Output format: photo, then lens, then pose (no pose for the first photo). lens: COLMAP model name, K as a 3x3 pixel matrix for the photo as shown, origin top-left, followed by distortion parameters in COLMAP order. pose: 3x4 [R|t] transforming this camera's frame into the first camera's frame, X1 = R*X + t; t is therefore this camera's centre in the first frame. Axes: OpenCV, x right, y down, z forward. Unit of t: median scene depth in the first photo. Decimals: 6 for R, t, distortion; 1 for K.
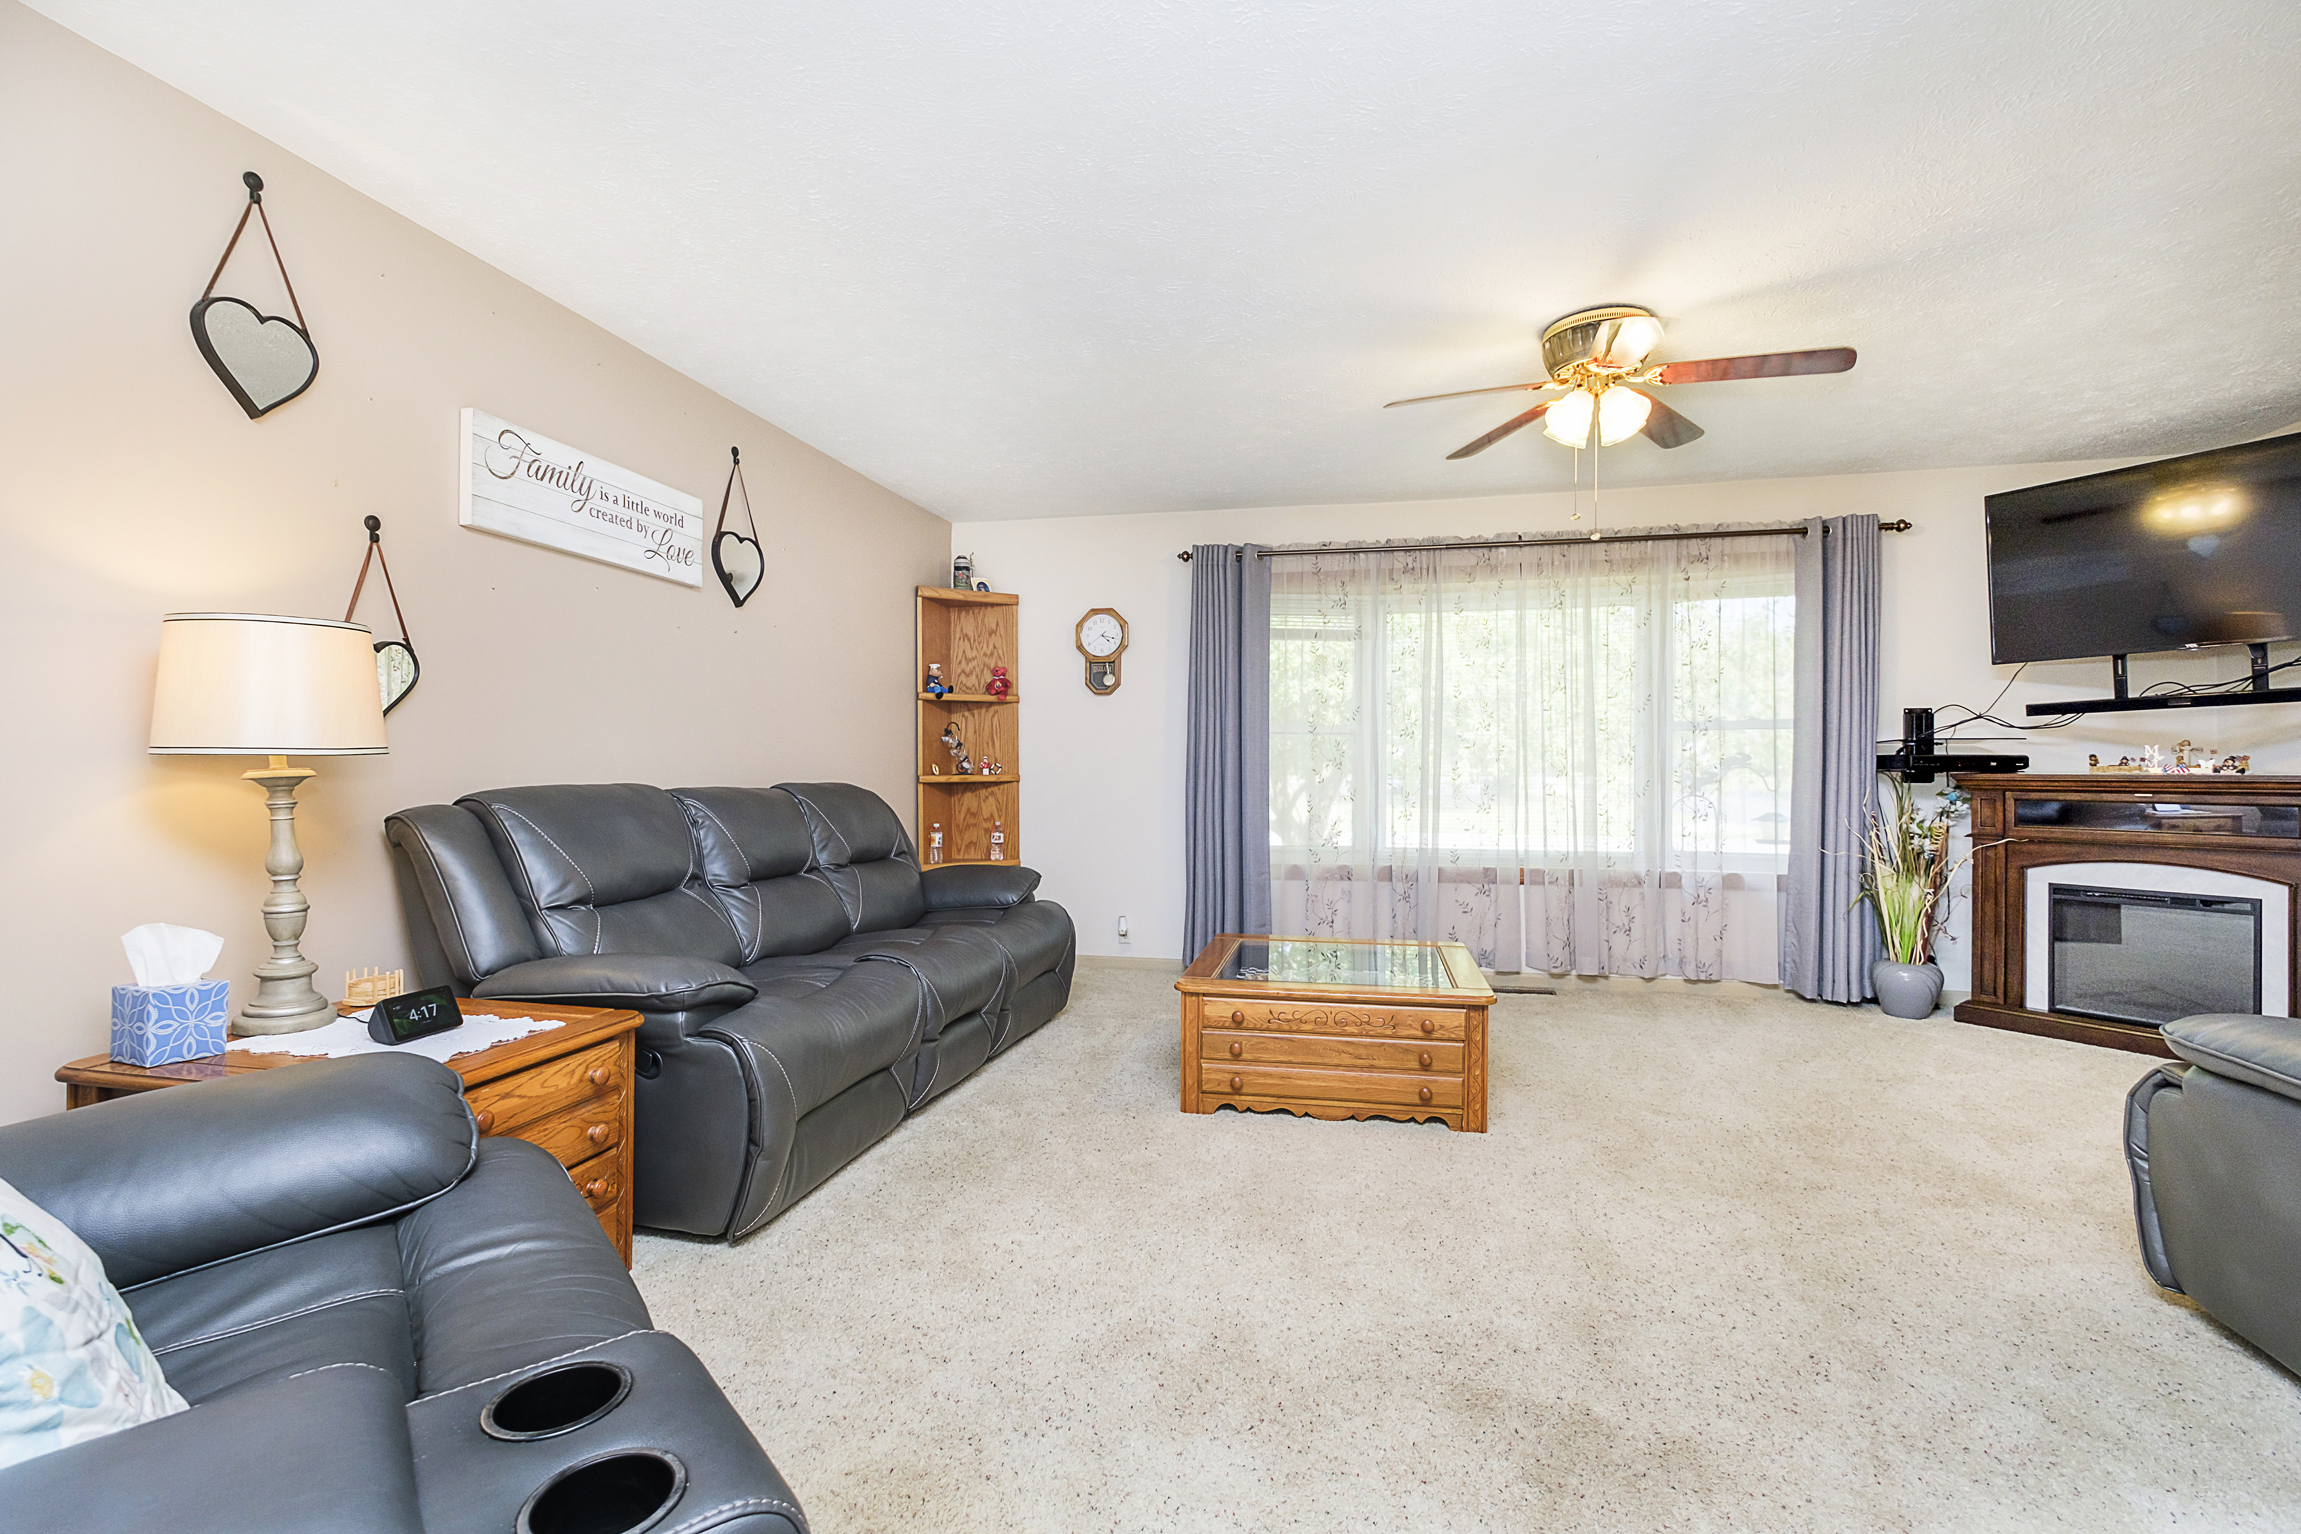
lens RADIAL K [[1025.4, 0, 1150.9], [0, 1025.4, 785.3], [0, 0, 1]] dist [-0.000245, -0.001051]
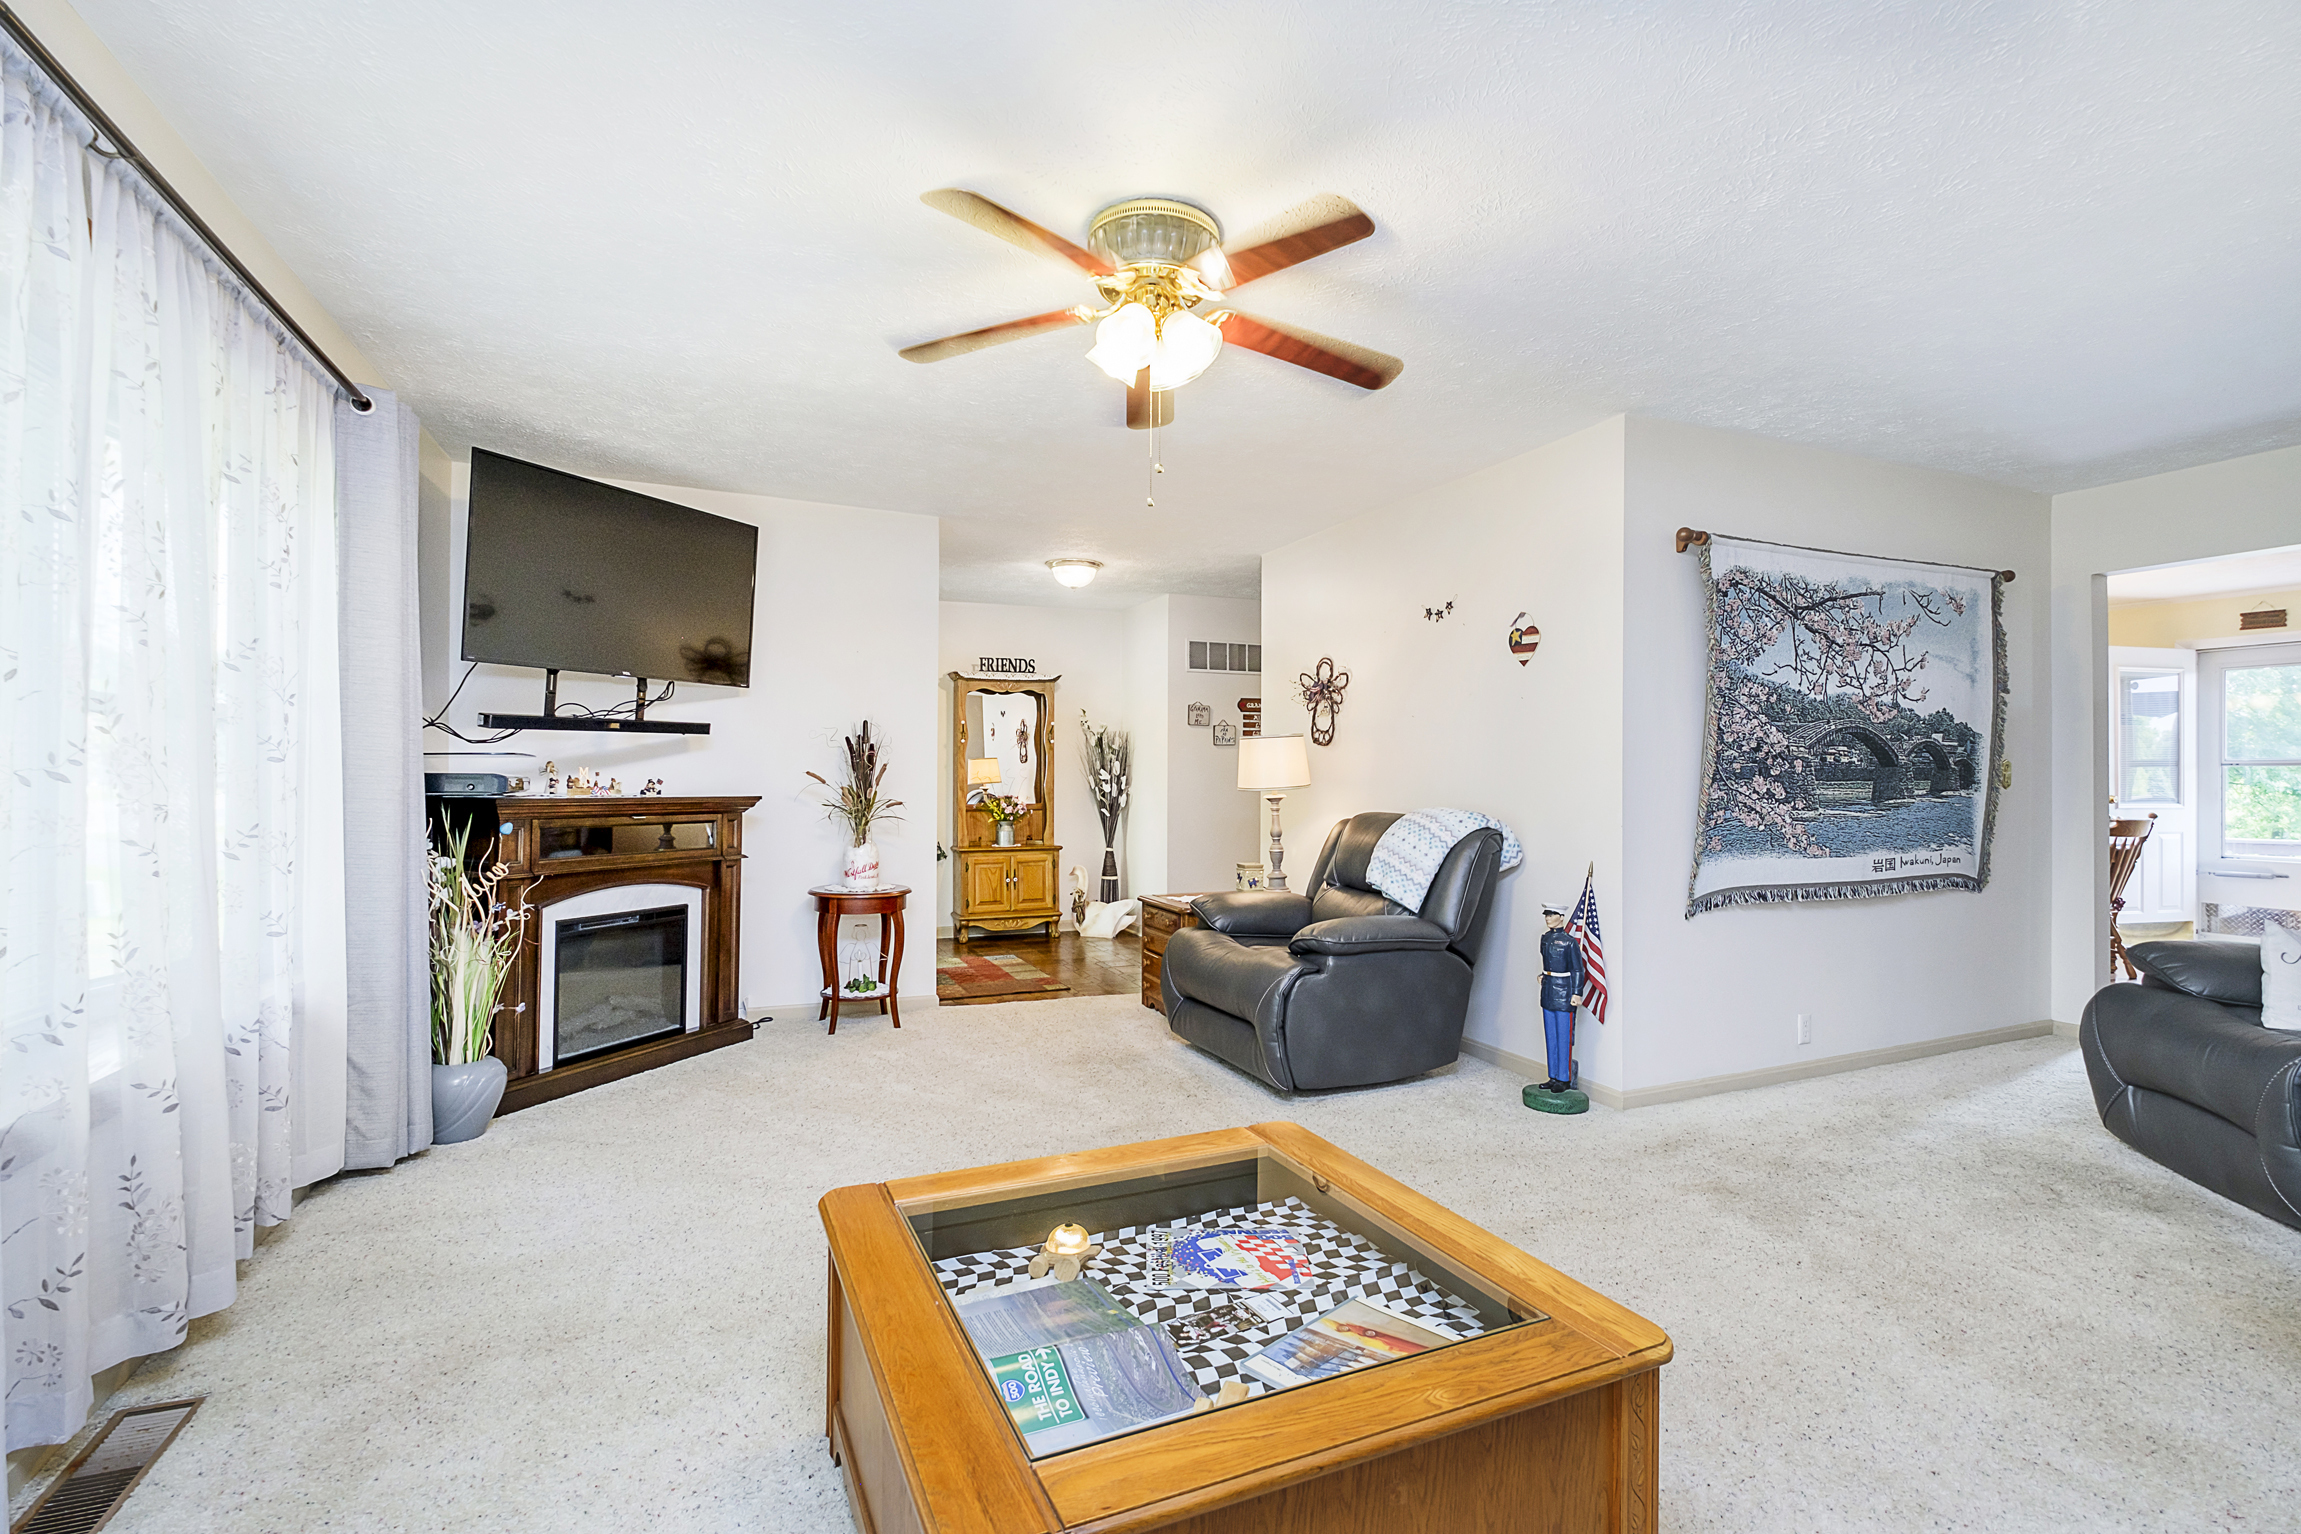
lens RADIAL K [[1025.4, 0, 1138.8], [0, 1025.4, 771.0], [0, 0, 1]] dist [-0.000245, -0.001051]
pose [[-0.588310, 0.003919, 0.808626, -0.147070], [0.003656, 0.999991, -0.002187, -0.032370], [-0.808627, 0.001670, -0.588319, 1.213638]]
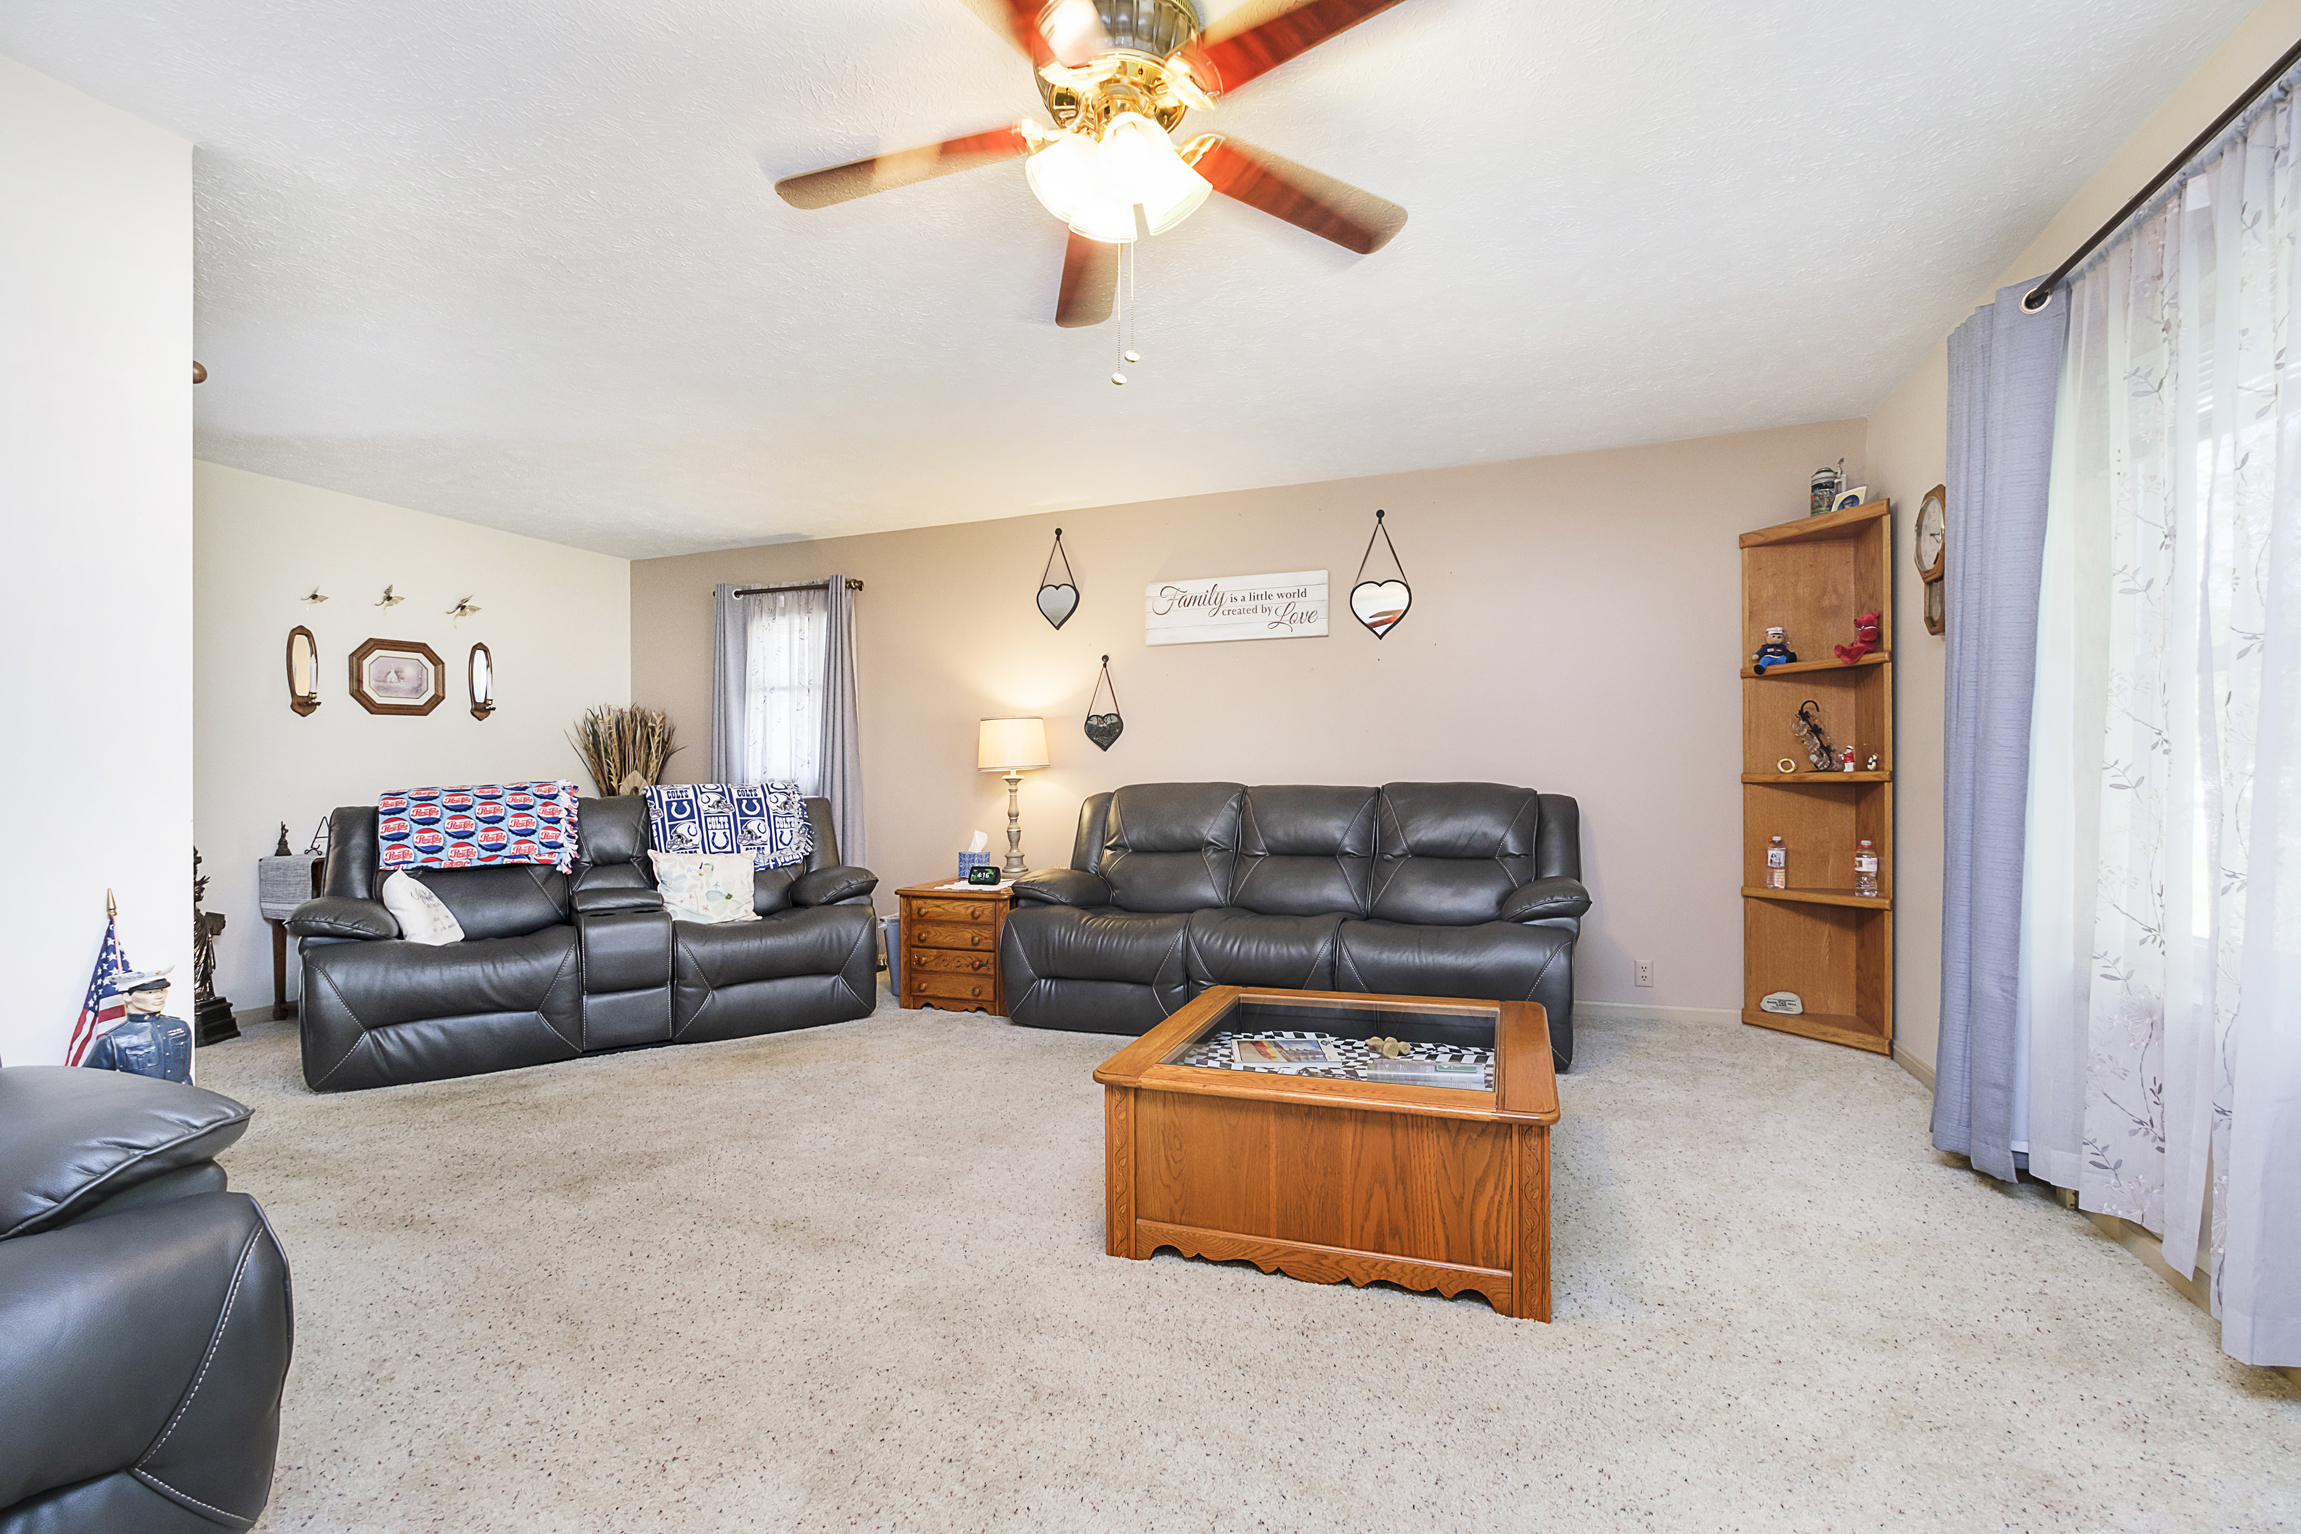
lens RADIAL K [[1025.4, 0, 1149.2], [0, 1025.4, 765.5], [0, 0, 1]] dist [-0.000245, -0.001051]
pose [[-0.156541, 0.000831, -0.987671, 0.878941], [0.000129, 1.000000, 0.000821, -0.022973], [0.987671, 0.000001, -0.156541, 0.938194]]
